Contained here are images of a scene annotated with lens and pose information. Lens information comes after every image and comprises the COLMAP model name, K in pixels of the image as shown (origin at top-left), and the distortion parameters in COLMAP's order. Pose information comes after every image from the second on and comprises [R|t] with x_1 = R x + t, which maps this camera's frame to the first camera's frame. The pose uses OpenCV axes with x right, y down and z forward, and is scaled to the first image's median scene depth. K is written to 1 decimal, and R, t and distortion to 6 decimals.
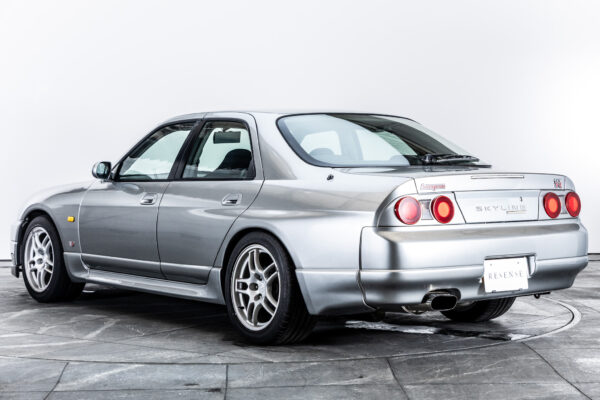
lens RADIAL K [[1282.0, 0, 300.0], [0, 1282.0, 200.0], [0, 0, 1]] dist [0.031711, 0.329815]
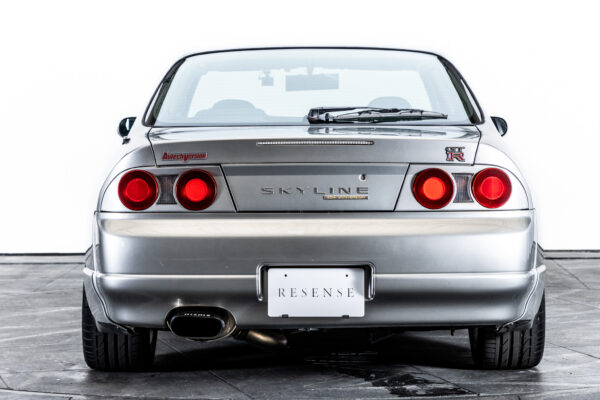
lens RADIAL K [[1797.3, 0, 310.1], [0, 1797.3, 200.4], [0, 0, 1]] dist [0.111477, 0.639411]
pose [[0.799557, 0.029809, -0.599850, 0.696897], [-0.016803, 0.999487, 0.027271, -0.013489], [0.600355, -0.011726, 0.799648, 0.260006]]
